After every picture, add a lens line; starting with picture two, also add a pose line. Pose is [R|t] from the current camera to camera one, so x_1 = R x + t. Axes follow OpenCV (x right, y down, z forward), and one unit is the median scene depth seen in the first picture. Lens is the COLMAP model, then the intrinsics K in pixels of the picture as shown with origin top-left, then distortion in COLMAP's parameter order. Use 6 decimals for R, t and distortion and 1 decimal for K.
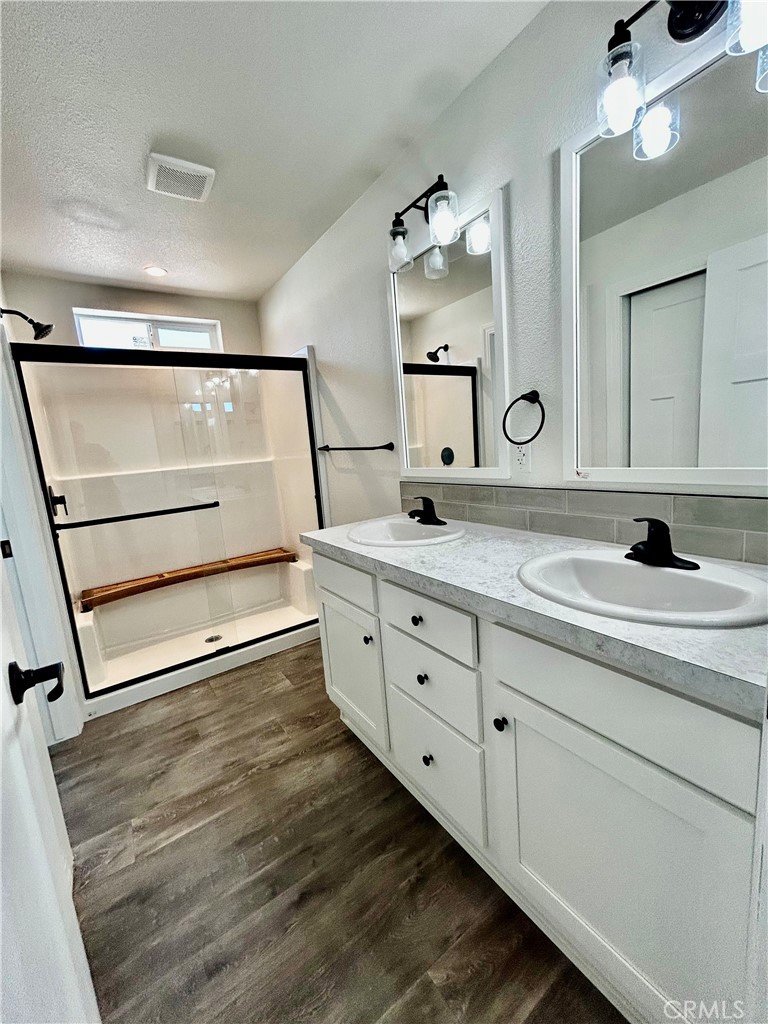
lens RADIAL K [[414.1, 0, 384.3], [0, 414.1, 508.3], [0, 0, 1]] dist [0.003550, 0.000640]
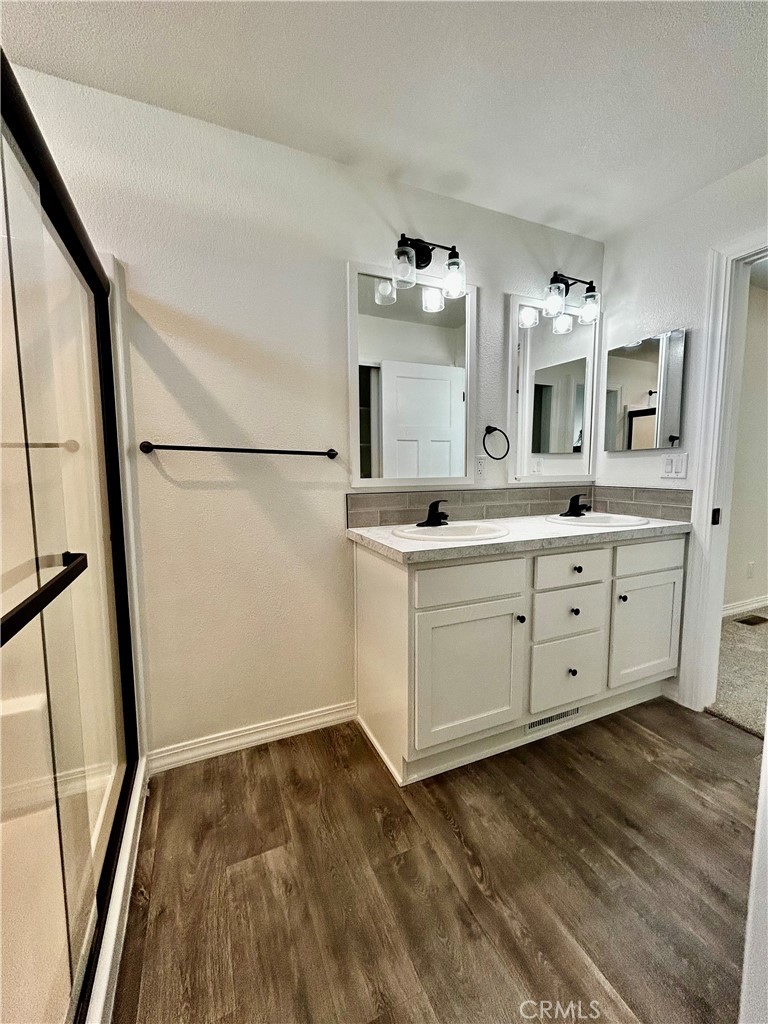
lens RADIAL K [[414.4, 0, 383.7], [0, 414.4, 505.5], [0, 0, 1]] dist [0.003063, -0.000165]
pose [[0.185109, -0.020111, 0.982512, -1.186933], [0.133771, 0.991000, -0.004919, -0.034440], [-0.973571, 0.132343, 0.186134, 1.094999]]
